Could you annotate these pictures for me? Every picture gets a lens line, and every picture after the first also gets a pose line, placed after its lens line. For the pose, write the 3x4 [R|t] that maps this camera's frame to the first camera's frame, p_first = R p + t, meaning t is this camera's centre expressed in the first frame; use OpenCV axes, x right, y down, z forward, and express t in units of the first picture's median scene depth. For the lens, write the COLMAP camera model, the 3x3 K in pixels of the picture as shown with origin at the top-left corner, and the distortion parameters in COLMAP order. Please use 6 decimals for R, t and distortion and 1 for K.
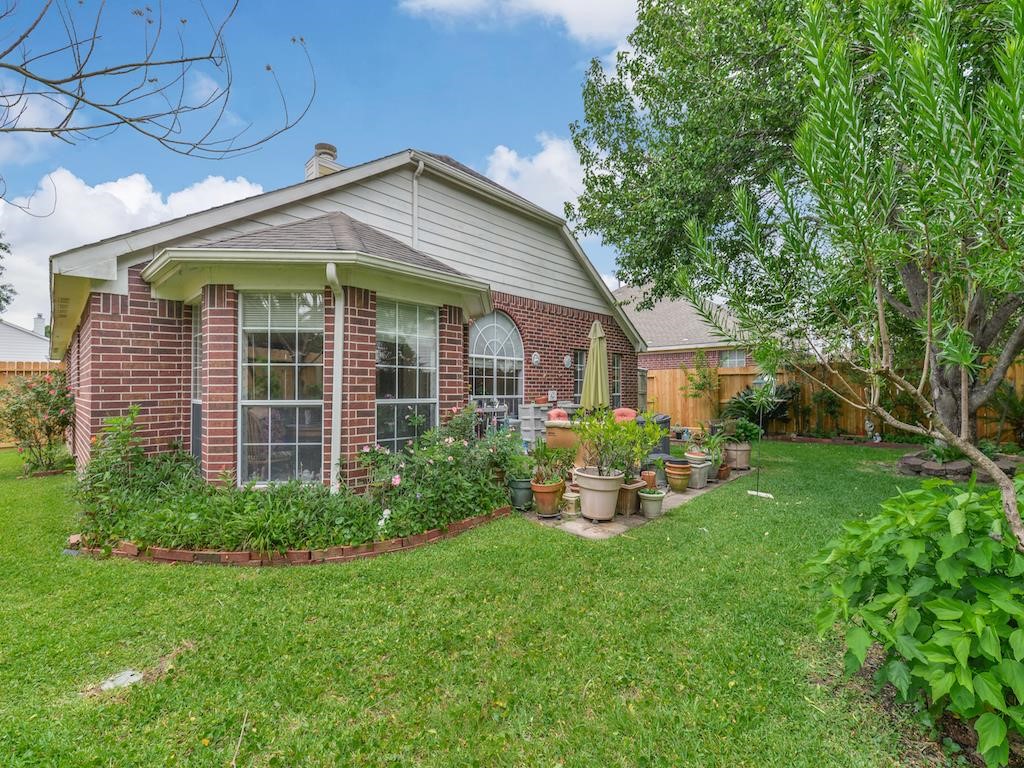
lens RADIAL K [[441.9, 0, 512.0], [0, 441.9, 384.0], [0, 0, 1]] dist [-0.000357, -0.000038]
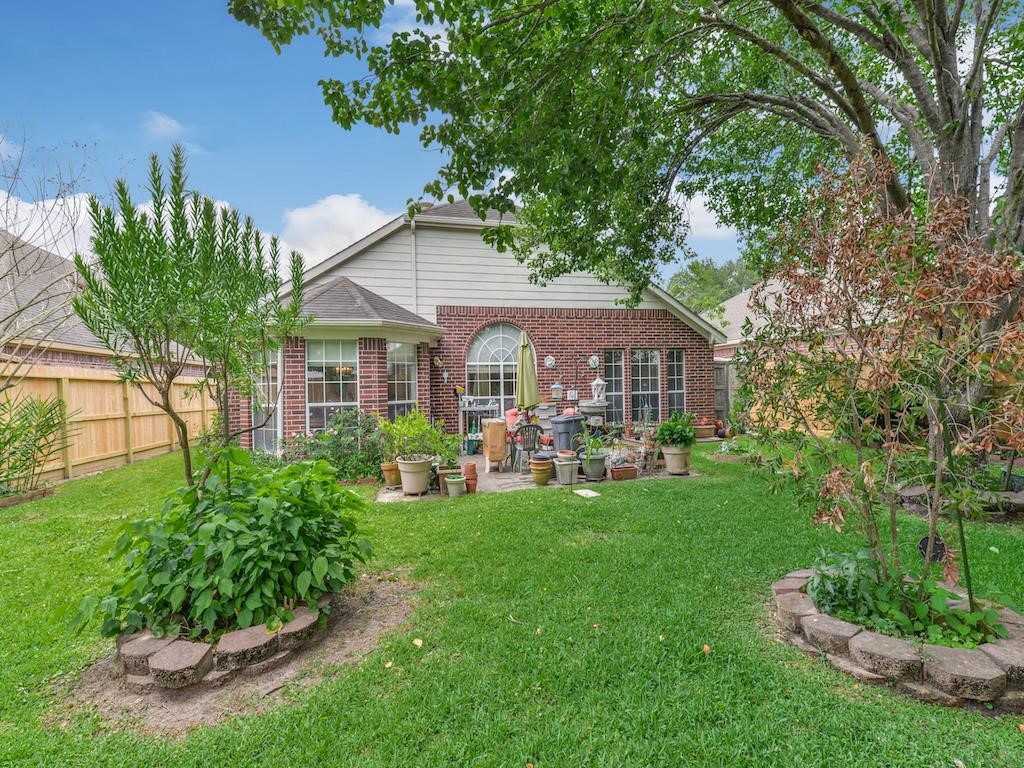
lens RADIAL K [[449.7, 0, 512.0], [0, 449.7, 384.0], [0, 0, 1]] dist [-0.001329, -0.000158]
pose [[0.853884, -0.019666, -0.520091, 0.625190], [0.027966, 0.999576, 0.008118, -0.015274], [0.519711, -0.021477, 0.854072, -0.003146]]
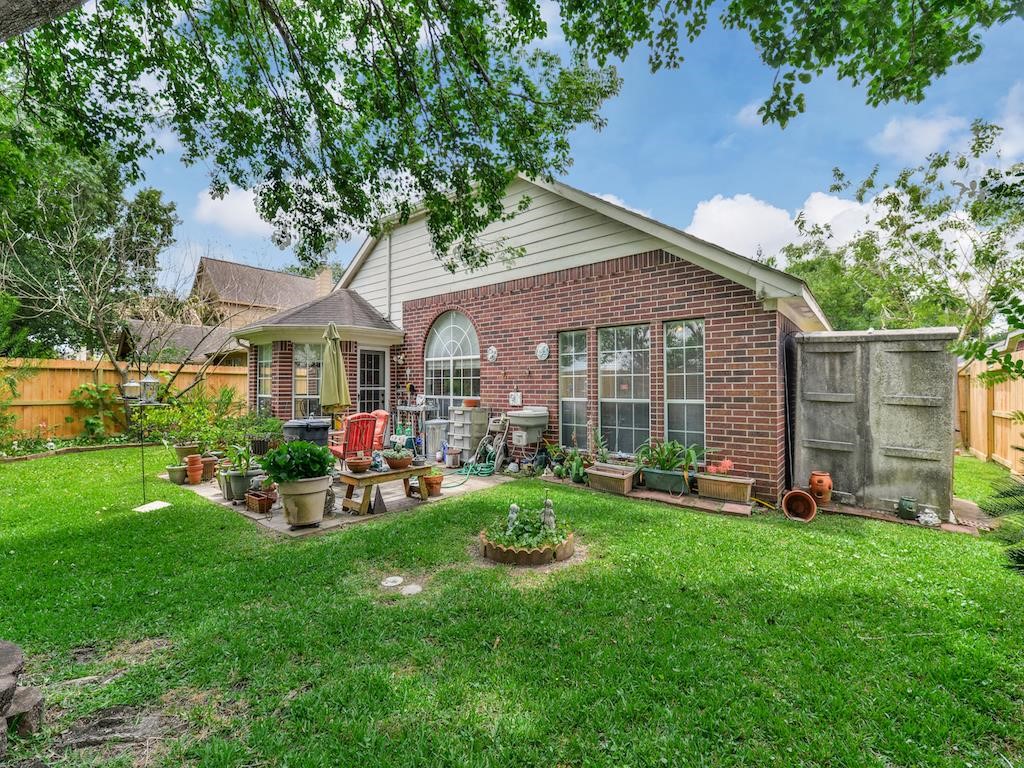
lens RADIAL K [[449.7, 0, 512.0], [0, 449.7, 384.0], [0, 0, 1]] dist [-0.001329, -0.000158]
pose [[0.059750, -0.003011, -0.998209, 1.033865], [0.014300, 0.999895, -0.002160, 0.002809], [0.998111, -0.014146, 0.059787, 1.115405]]
